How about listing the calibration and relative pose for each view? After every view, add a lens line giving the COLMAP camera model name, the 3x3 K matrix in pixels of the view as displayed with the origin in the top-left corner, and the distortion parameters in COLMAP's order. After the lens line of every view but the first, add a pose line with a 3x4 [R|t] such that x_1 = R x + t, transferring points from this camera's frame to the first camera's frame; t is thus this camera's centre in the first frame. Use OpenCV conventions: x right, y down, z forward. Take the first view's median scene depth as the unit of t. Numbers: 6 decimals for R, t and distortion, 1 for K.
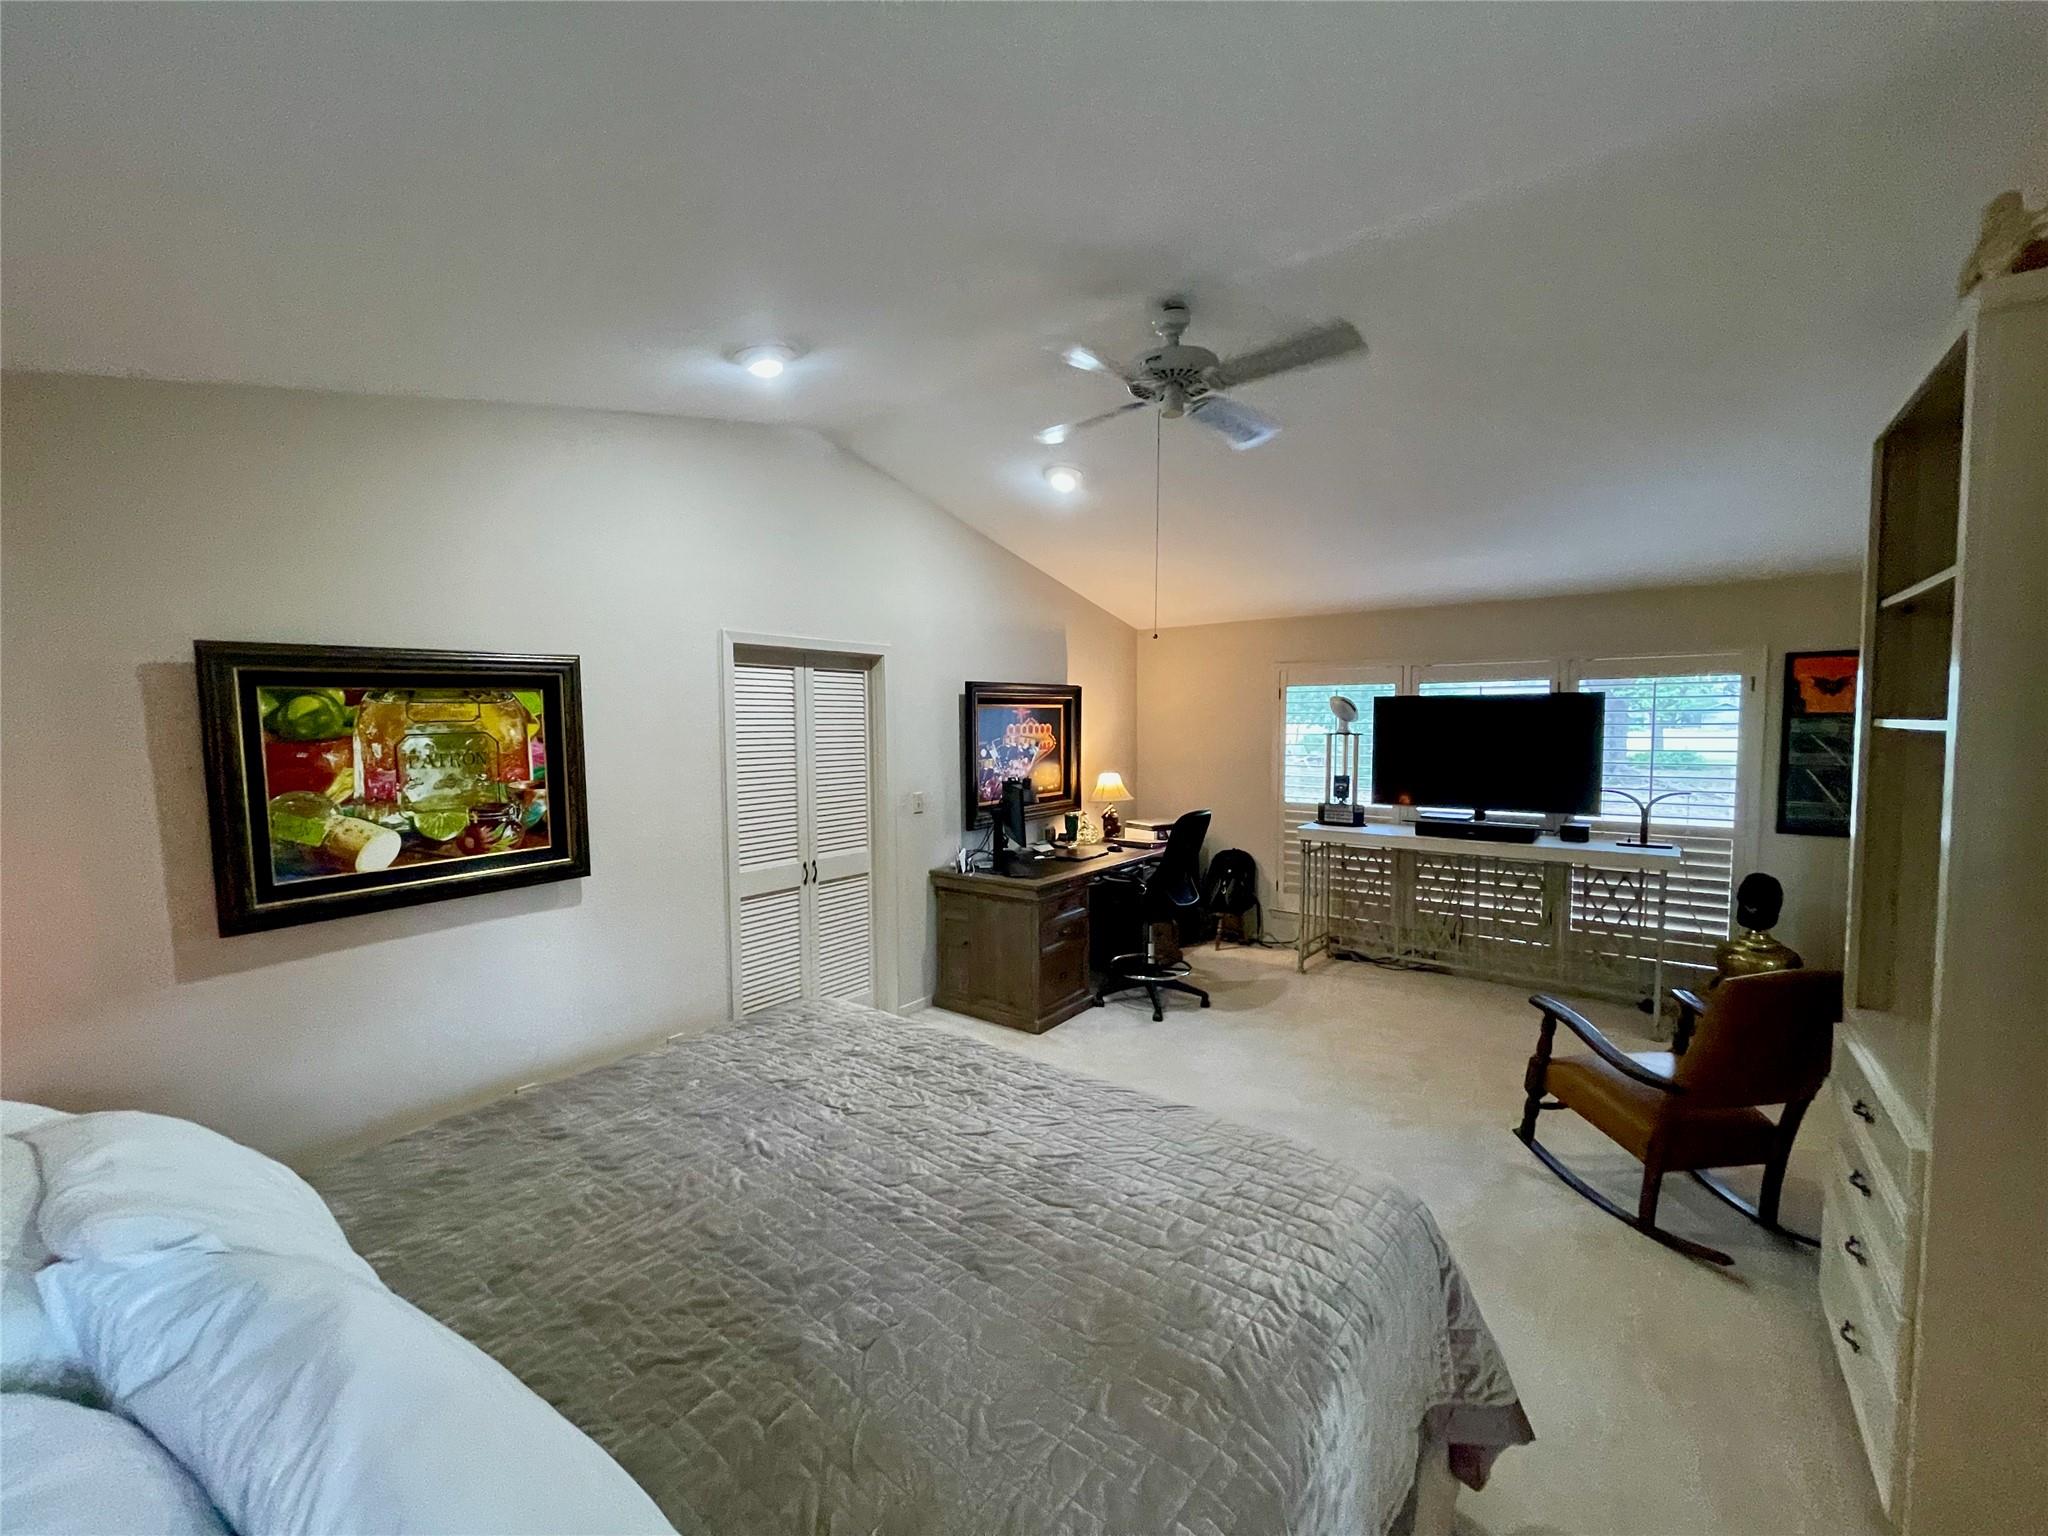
lens RADIAL K [[824.3, 0, 1025.2], [0, 824.3, 773.2], [0, 0, 1]] dist [-0.008441, 0.002711]
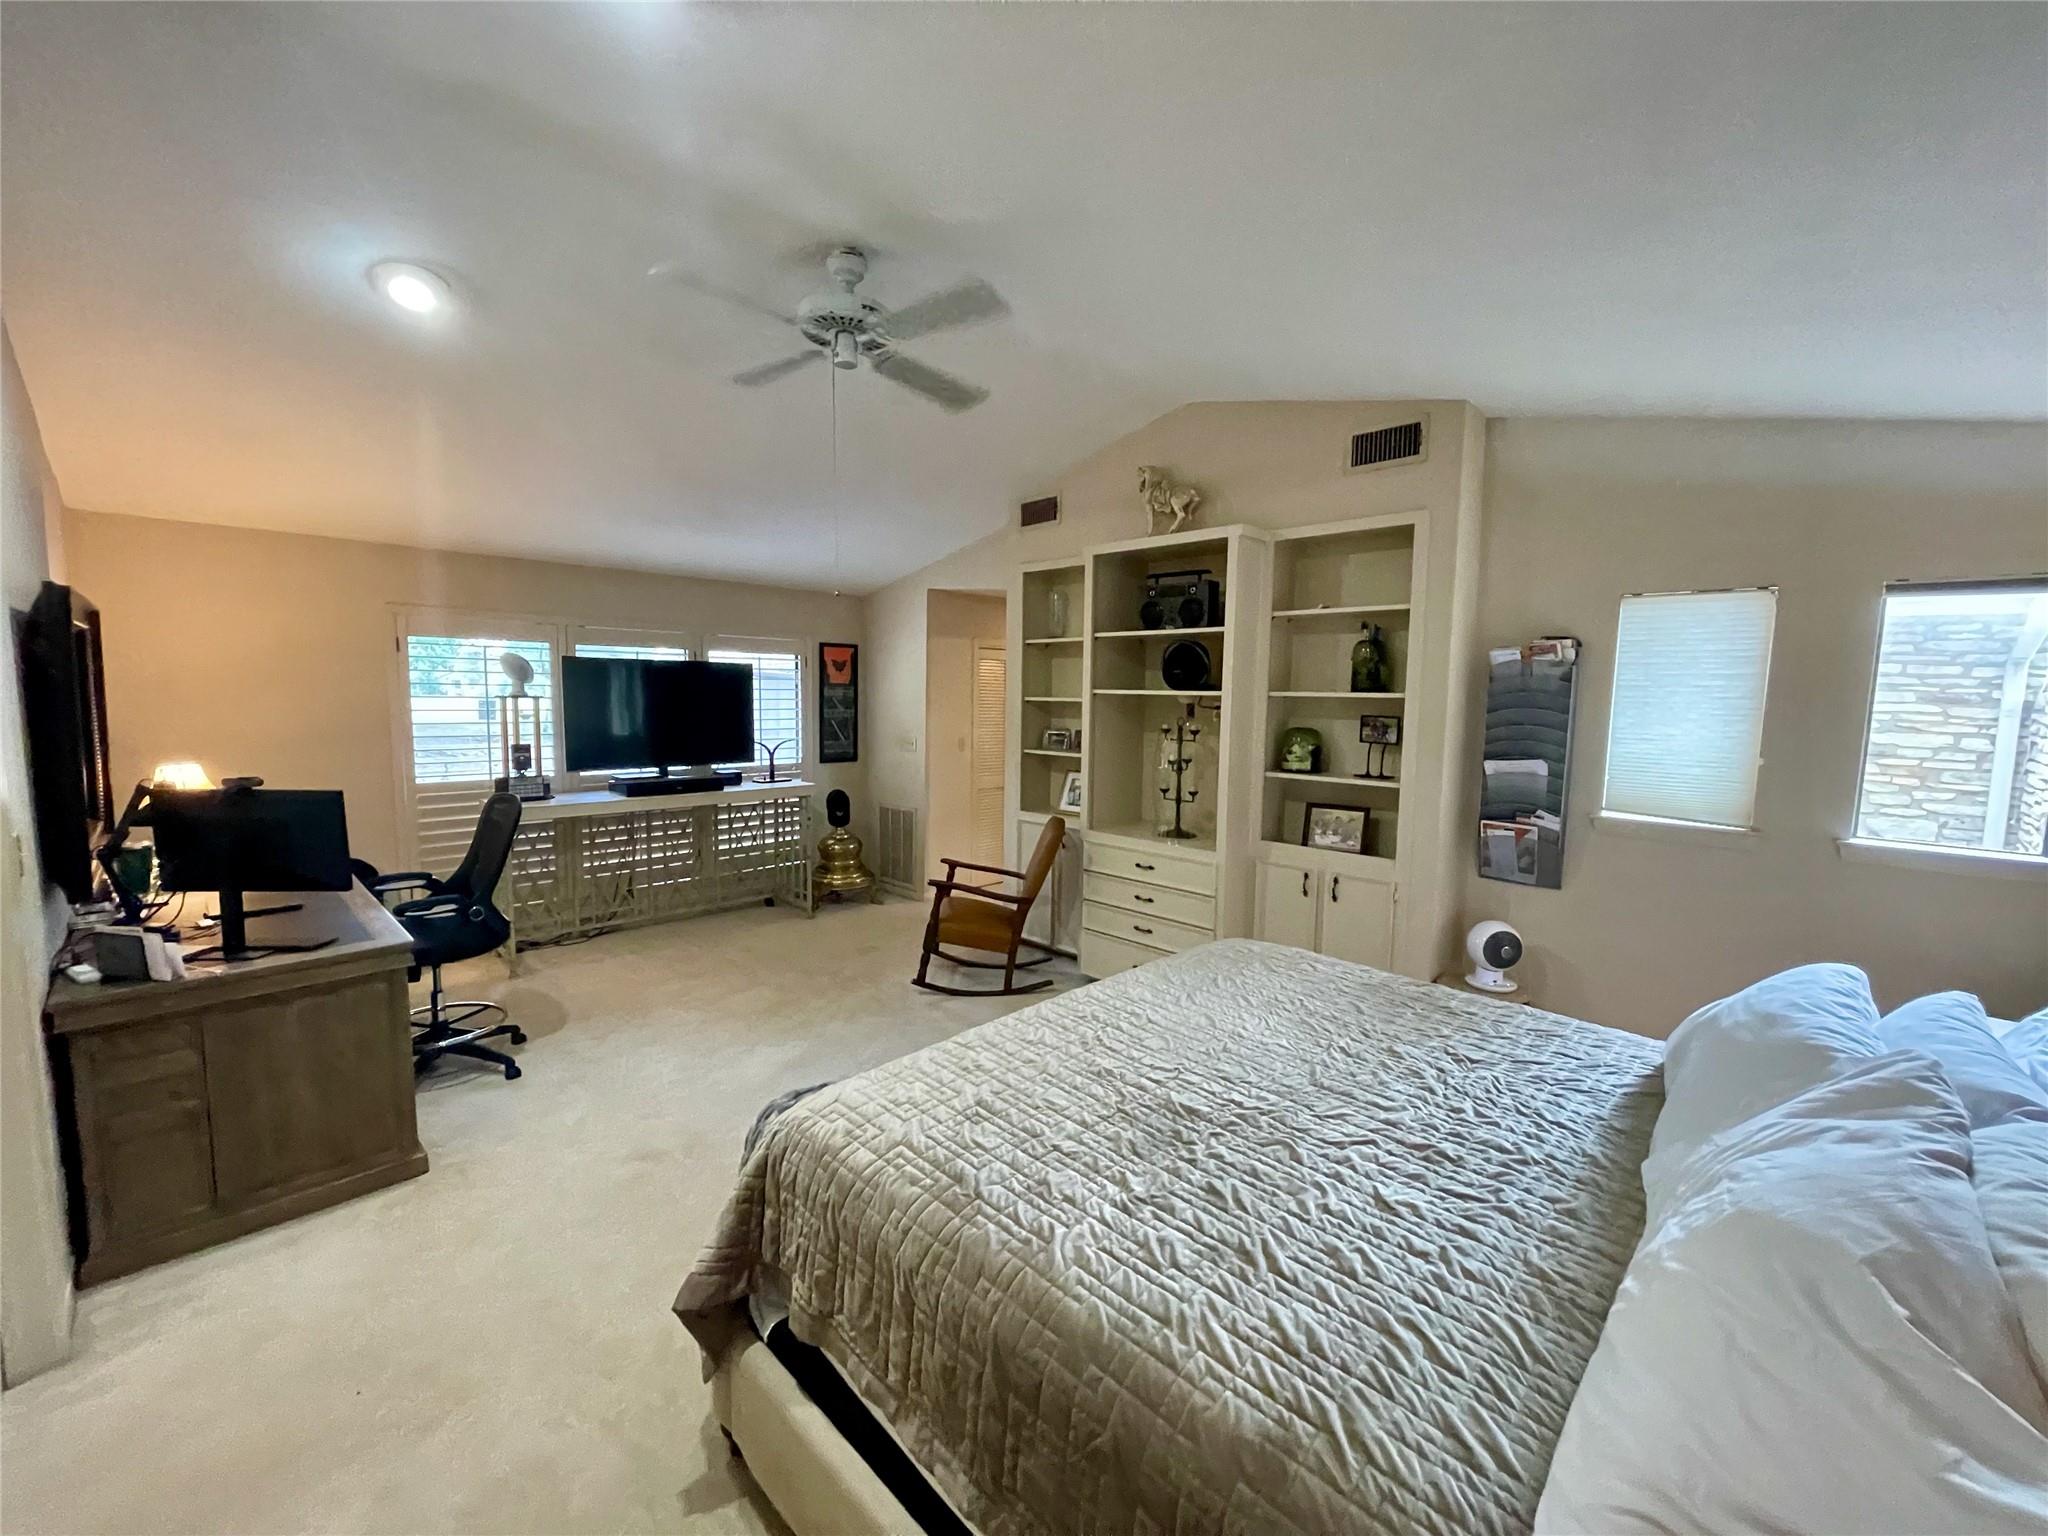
lens RADIAL K [[824.3, 0, 1025.3], [0, 824.3, 765.6], [0, 0, 1]] dist [-0.008441, 0.002711]
pose [[0.123619, -0.083676, 0.988796, -0.466493], [0.047044, 0.995812, 0.078388, -0.020049], [-0.991214, 0.036826, 0.127038, 0.394772]]
